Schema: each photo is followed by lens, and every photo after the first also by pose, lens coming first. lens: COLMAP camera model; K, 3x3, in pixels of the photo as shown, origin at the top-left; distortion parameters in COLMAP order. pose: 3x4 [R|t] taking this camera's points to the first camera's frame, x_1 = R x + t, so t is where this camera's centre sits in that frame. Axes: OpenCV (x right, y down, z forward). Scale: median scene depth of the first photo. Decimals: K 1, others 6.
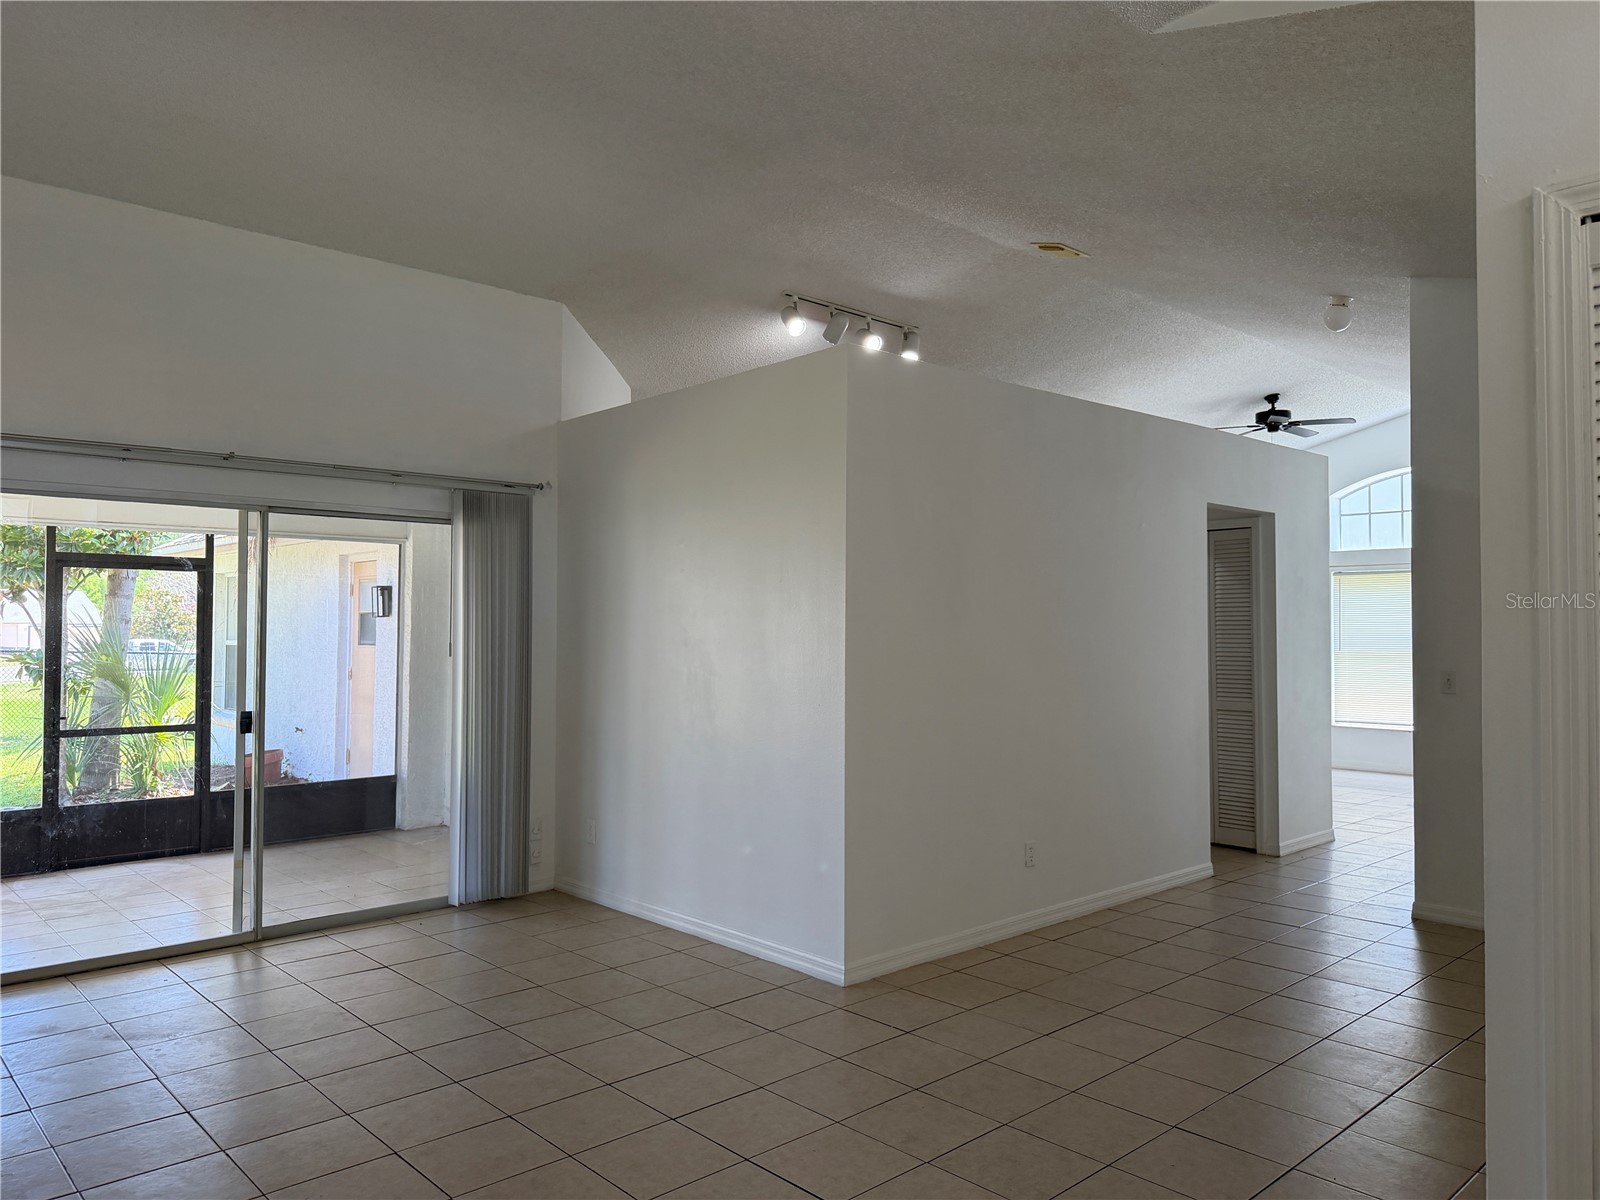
lens RADIAL K [[1114.8, 0, 799.0], [0, 1114.8, 595.1], [0, 0, 1]] dist [0.131998, -0.178442]
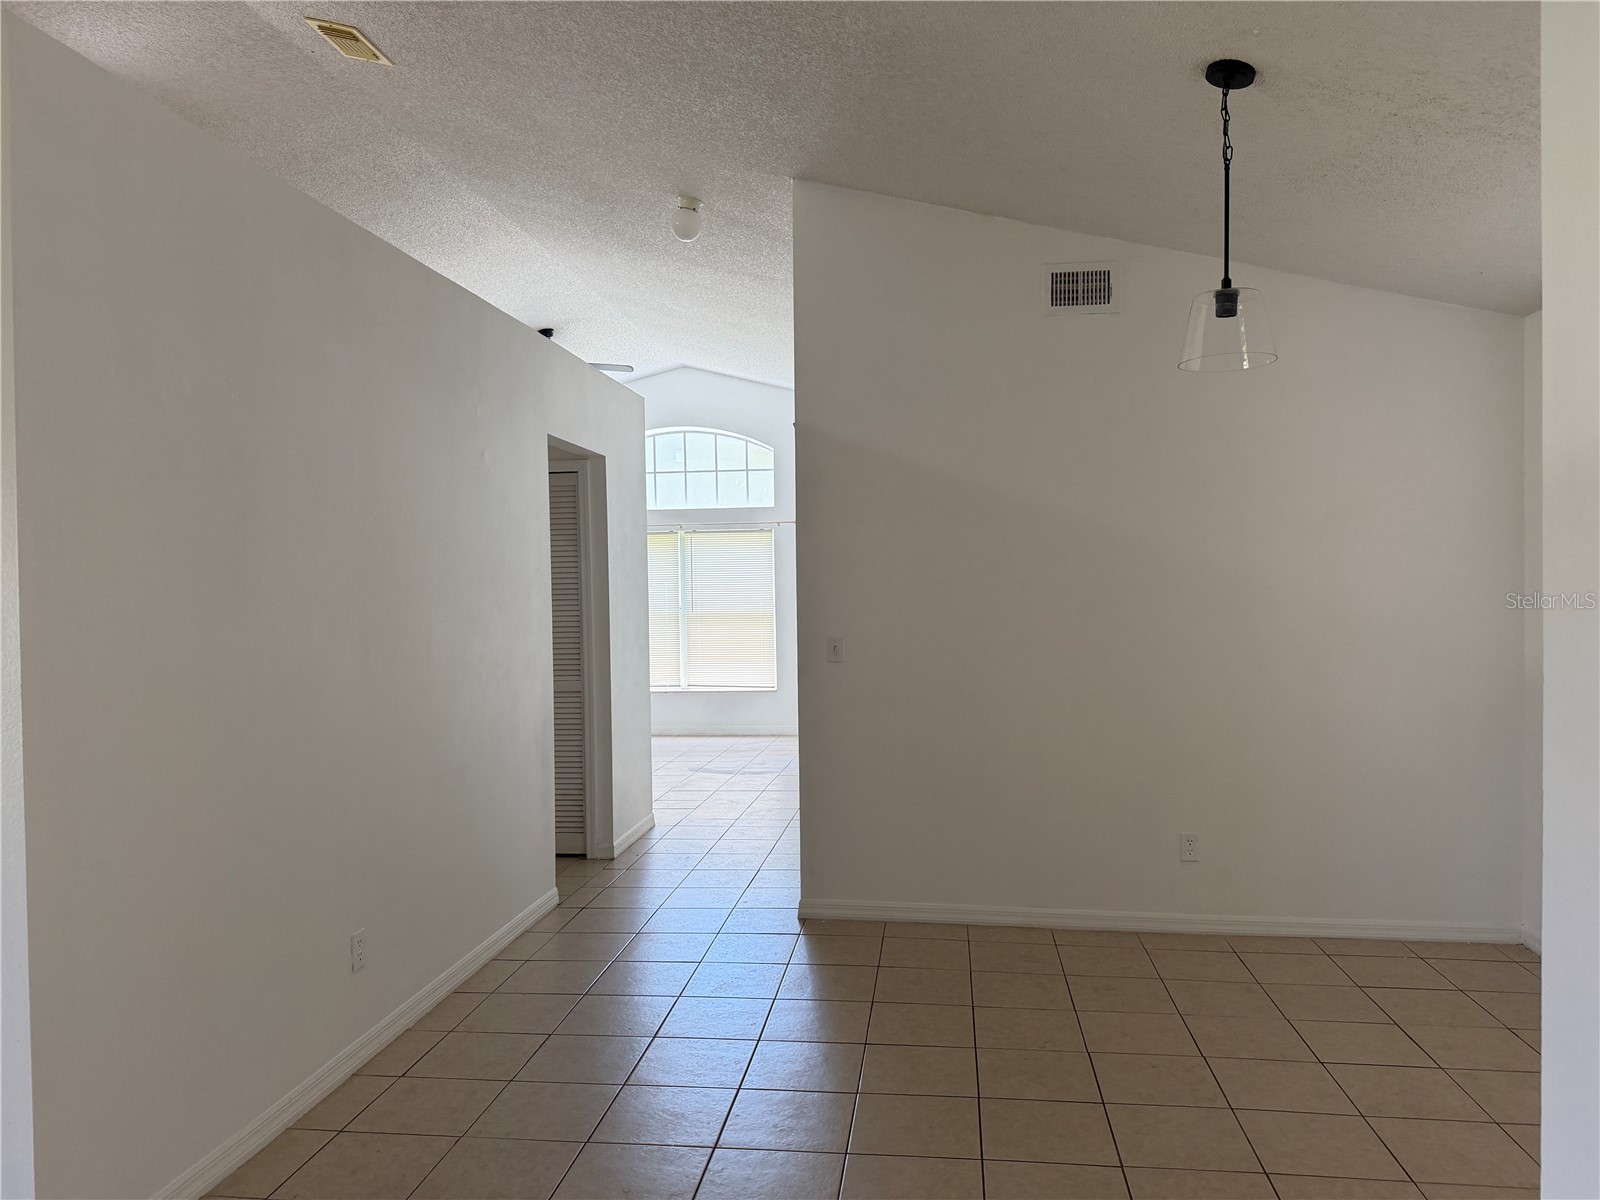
lens RADIAL K [[1114.8, 0, 799.0], [0, 1114.8, 595.1], [0, 0, 1]] dist [0.131998, -0.178442]
pose [[0.757977, -0.027140, 0.651717, -0.018112], [0.007988, 0.999445, 0.032331, 0.005724], [-0.652233, -0.019301, 0.757773, 0.272956]]
